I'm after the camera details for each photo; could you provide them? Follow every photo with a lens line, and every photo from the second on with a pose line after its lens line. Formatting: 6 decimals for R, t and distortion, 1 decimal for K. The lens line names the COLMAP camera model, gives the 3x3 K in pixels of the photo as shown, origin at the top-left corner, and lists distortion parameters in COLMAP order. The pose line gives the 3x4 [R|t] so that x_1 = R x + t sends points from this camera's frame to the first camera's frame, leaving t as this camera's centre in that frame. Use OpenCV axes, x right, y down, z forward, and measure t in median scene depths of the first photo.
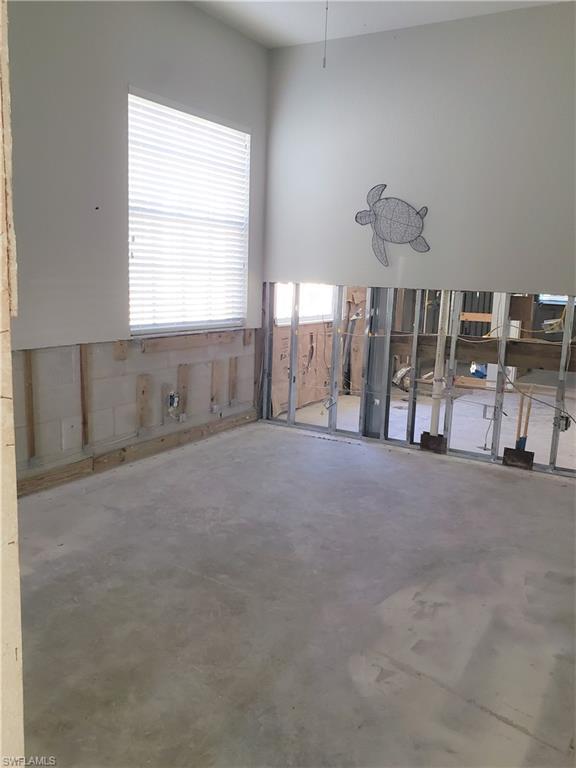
lens RADIAL K [[598.5, 0, 288.6], [0, 598.5, 382.4], [0, 0, 1]] dist [0.024393, -0.017762]
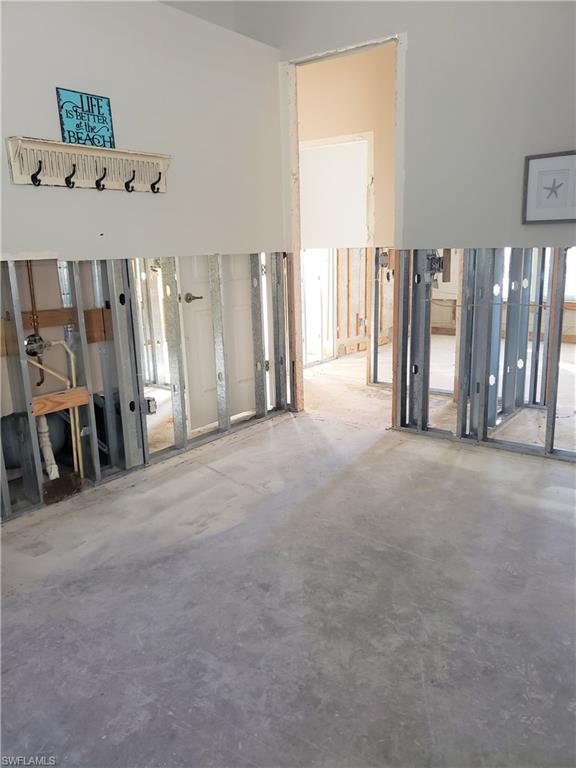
lens RADIAL K [[598.5, 0, 289.1], [0, 598.5, 385.5], [0, 0, 1]] dist [0.024393, -0.017762]
pose [[-0.994851, -0.038997, 0.093546, -0.040780], [0.002524, 0.913190, 0.407527, -0.331211], [-0.101317, 0.405665, -0.908389, 1.817003]]
